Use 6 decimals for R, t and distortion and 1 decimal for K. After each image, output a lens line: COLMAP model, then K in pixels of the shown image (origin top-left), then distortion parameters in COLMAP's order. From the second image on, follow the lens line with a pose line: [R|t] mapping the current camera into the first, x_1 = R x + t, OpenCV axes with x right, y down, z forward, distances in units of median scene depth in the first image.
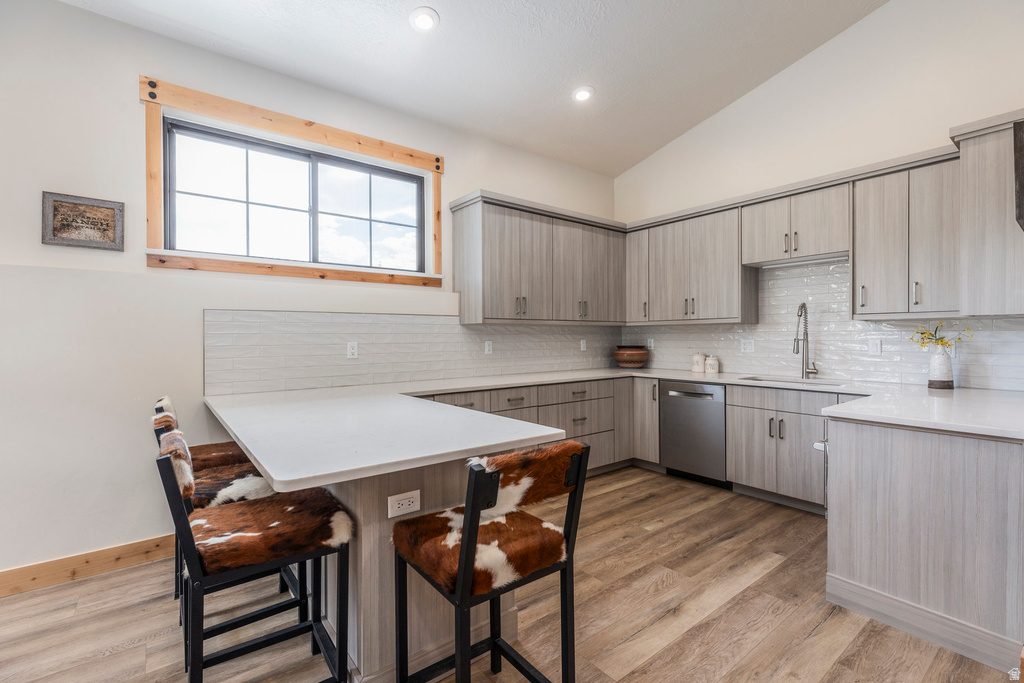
lens RADIAL K [[464.5, 0, 533.4], [0, 464.5, 339.2], [0, 0, 1]] dist [0.000694, -0.000019]
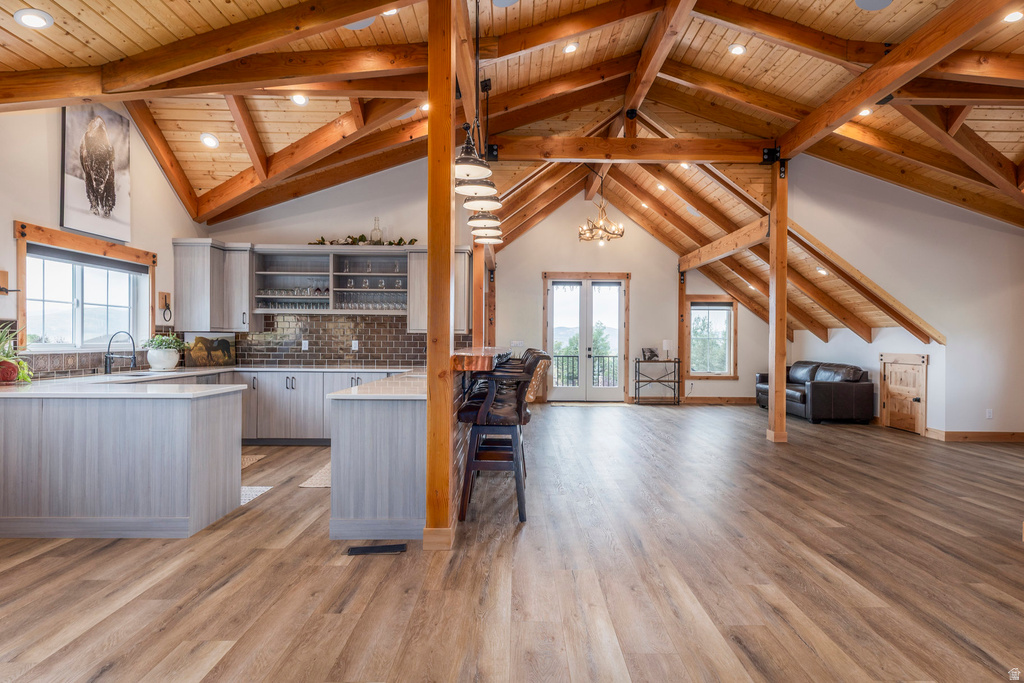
lens RADIAL K [[580.6, 0, 518.3], [0, 580.6, 340.5], [0, 0, 1]] dist [0.007331, -0.001608]
pose [[0.629284, -0.001353, 0.777175, -0.216578], [0.000969, 0.999999, 0.000956, -0.029773], [-0.777175, 0.000151, 0.629284, -0.246506]]
